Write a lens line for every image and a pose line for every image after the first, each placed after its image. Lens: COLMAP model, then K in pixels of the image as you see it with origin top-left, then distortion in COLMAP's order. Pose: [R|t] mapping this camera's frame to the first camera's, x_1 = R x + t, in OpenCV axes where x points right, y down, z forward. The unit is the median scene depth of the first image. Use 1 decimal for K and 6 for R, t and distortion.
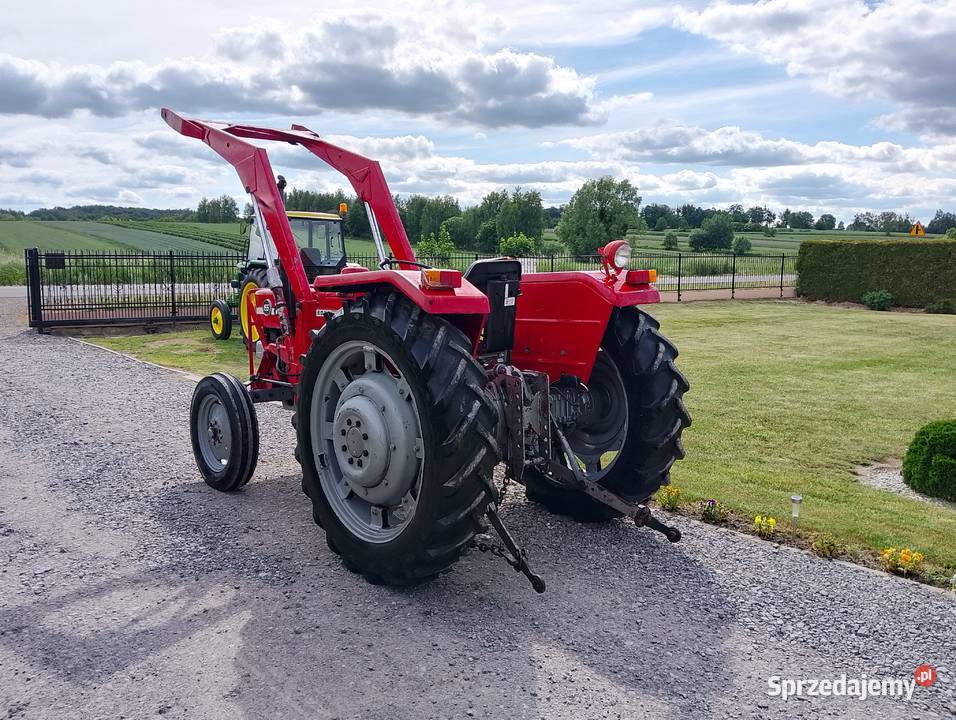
lens RADIAL K [[782.8, 0, 471.8], [0, 782.8, 356.0], [0, 0, 1]] dist [0.022961, -0.082695]
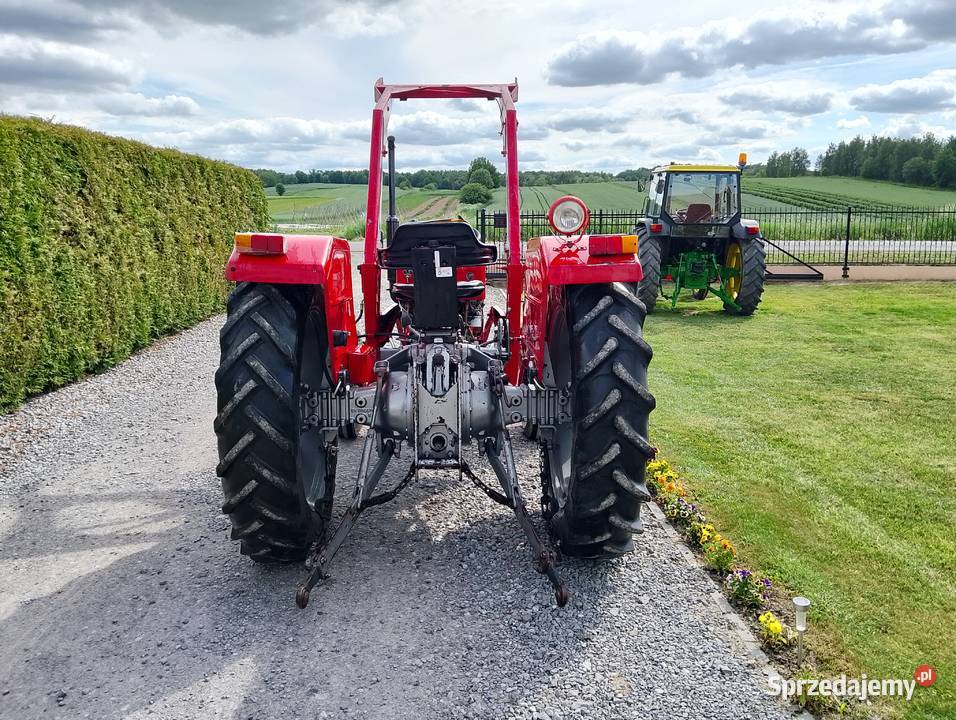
lens RADIAL K [[782.8, 0, 471.8], [0, 782.8, 356.0], [0, 0, 1]] dist [0.022961, -0.082695]
pose [[0.765508, 0.103936, -0.634976, 0.576954], [-0.068881, 0.994434, 0.079733, -0.045532], [0.639729, -0.017298, 0.768406, 0.344450]]
